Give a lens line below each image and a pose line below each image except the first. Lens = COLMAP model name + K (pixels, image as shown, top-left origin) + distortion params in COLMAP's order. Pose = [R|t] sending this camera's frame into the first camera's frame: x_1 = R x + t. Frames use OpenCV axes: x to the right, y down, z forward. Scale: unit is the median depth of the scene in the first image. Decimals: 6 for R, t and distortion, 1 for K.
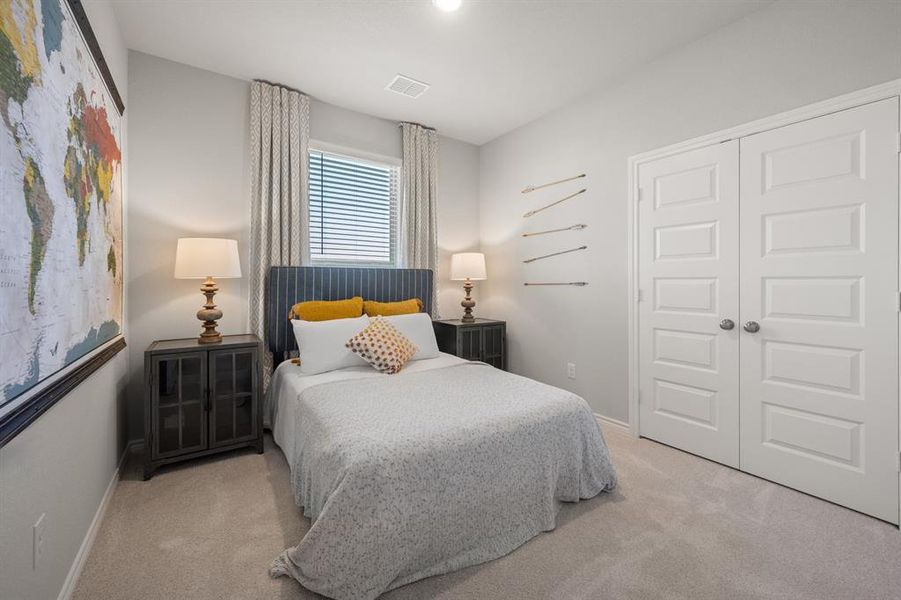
lens RADIAL K [[360.7, 0, 451.0], [0, 360.7, 283.7], [0, 0, 1]] dist [0.001119, 0.000122]
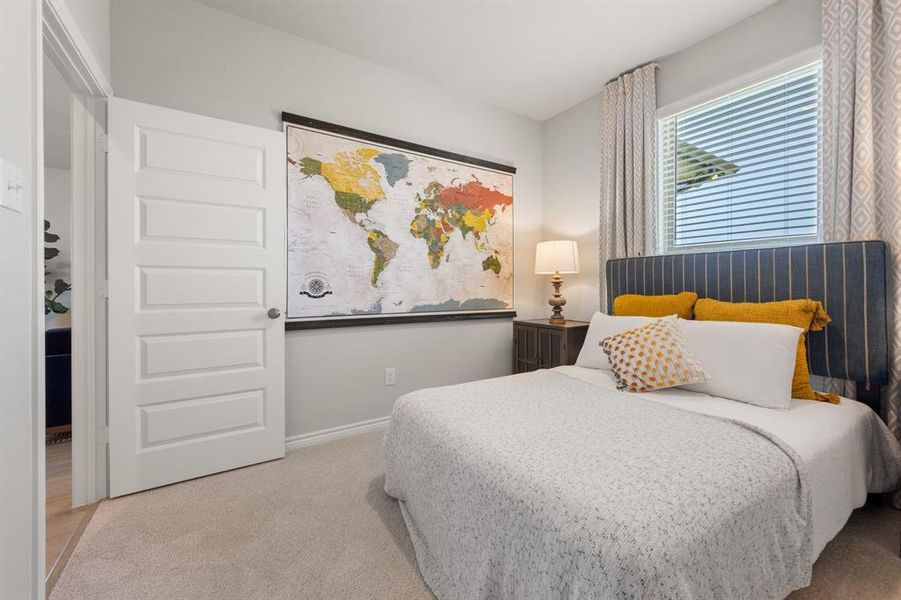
lens RADIAL K [[360.7, 0, 451.0], [0, 360.7, 283.7], [0, 0, 1]] dist [0.001119, 0.000122]
pose [[-0.030630, -0.003893, -0.999523, 0.726896], [0.000081, 0.999992, -0.003897, 0.032944], [0.999531, -0.000200, -0.030629, 0.784708]]
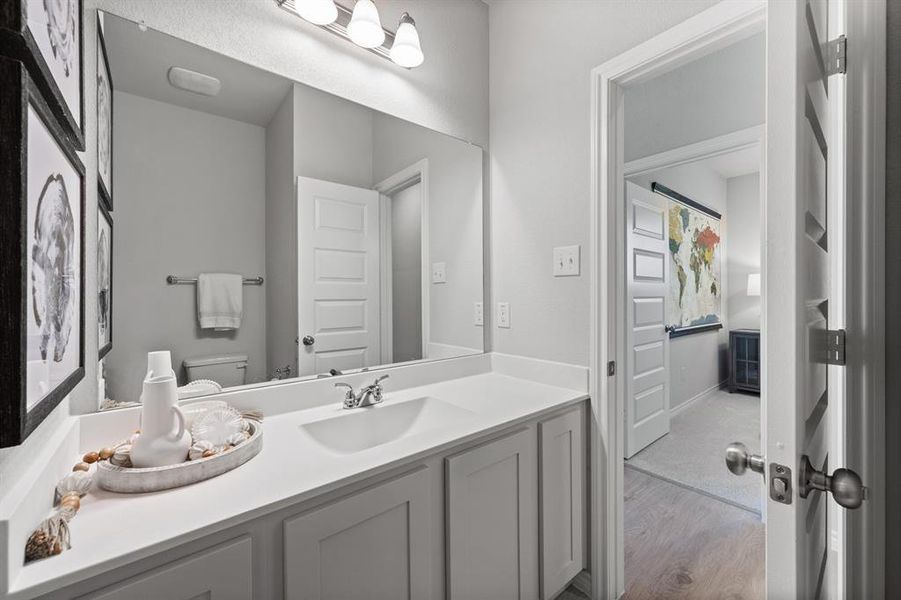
lens RADIAL K [[357.2, 0, 449.7], [0, 357.2, 298.1], [0, 0, 1]] dist [-0.000314, -0.000066]
pose [[0.076438, 0.005014, -0.997062, 1.084842], [0.004446, 0.999976, 0.005369, -0.021332], [0.997064, -0.004844, 0.076414, -0.766589]]
